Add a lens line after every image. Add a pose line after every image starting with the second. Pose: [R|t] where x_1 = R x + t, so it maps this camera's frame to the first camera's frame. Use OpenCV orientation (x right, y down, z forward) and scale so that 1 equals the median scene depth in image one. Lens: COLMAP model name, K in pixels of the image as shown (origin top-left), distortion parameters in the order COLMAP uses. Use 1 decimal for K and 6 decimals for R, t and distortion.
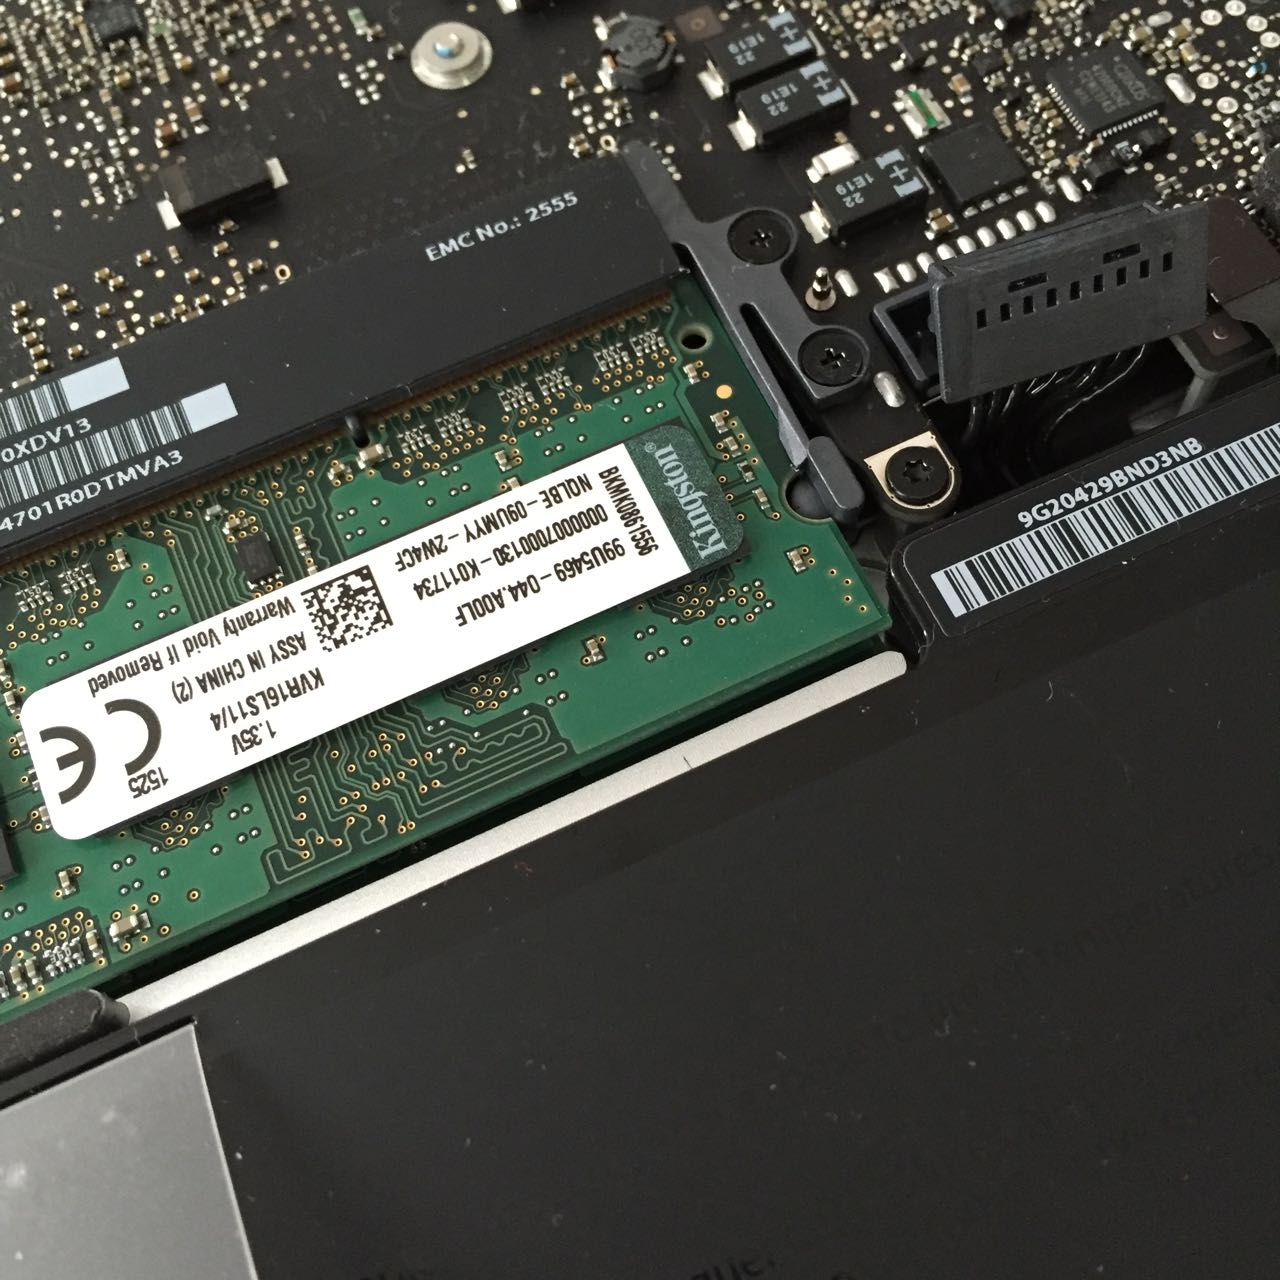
lens RADIAL K [[1615.2, 0, 639.8], [0, 1615.2, 640.0], [0, 0, 1]] dist [0.034918, 0.000000]
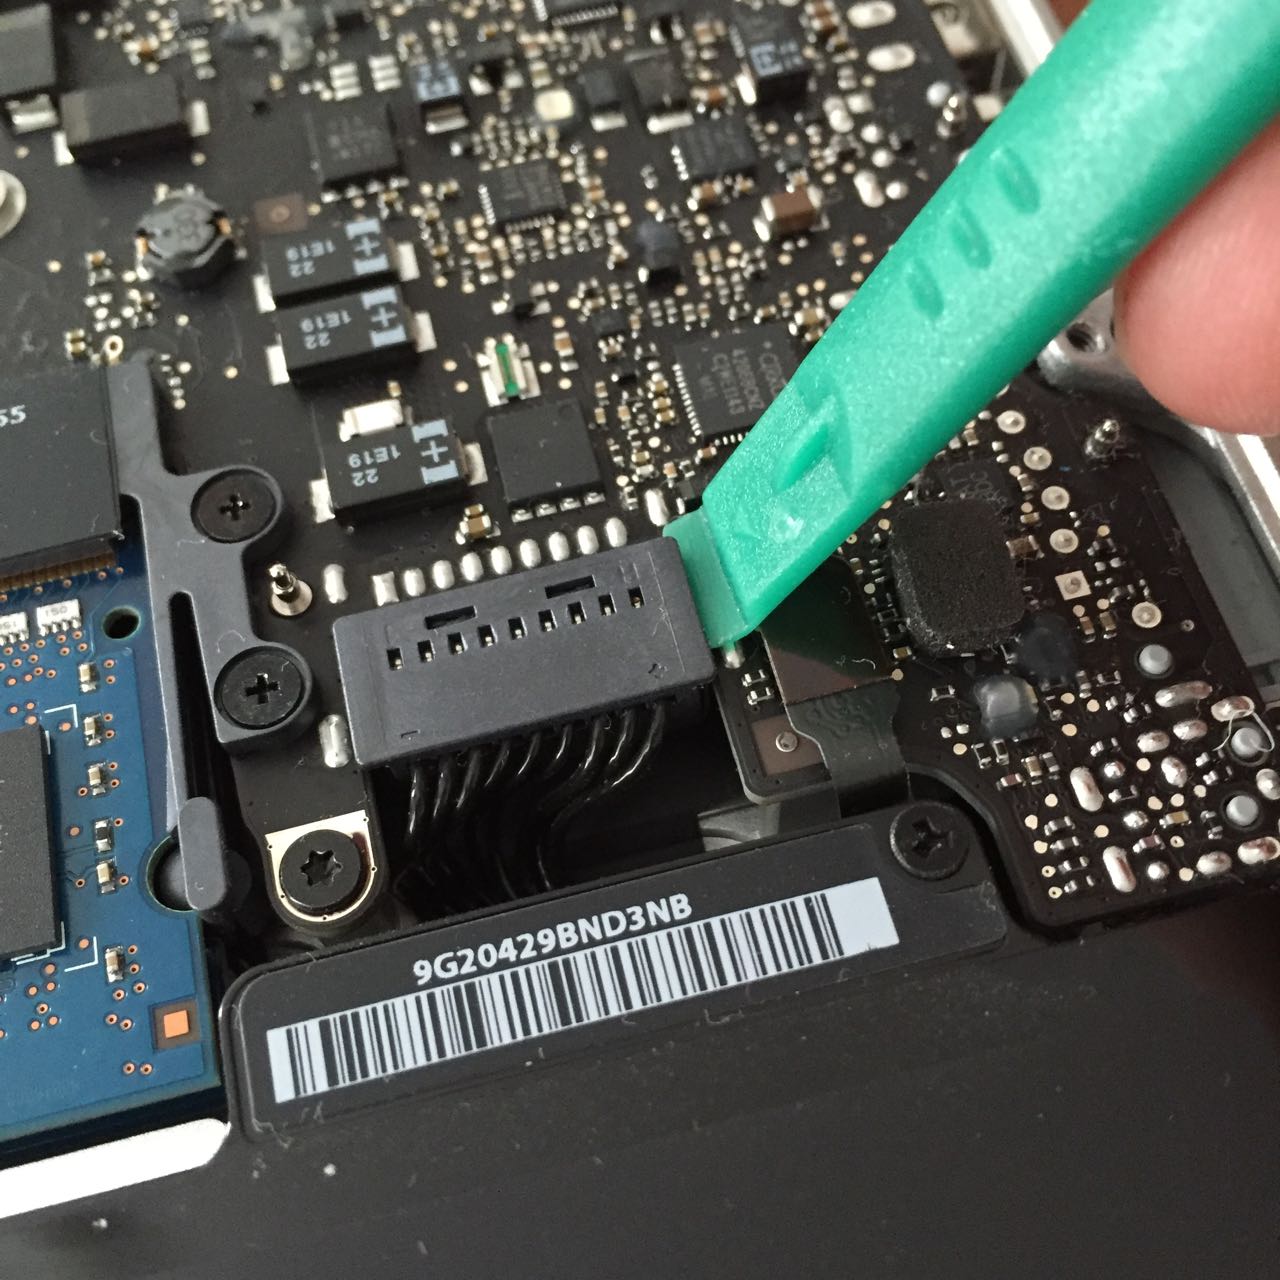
lens RADIAL K [[1615.2, 0, 639.6], [0, 1615.2, 640.5], [0, 0, 1]] dist [0.034918, 0.000000]
pose [[0.983783, 0.165685, -0.068697, 0.319905], [-0.168841, 0.984707, -0.042959, -0.183165], [0.060529, 0.053861, 0.996712, 0.251260]]
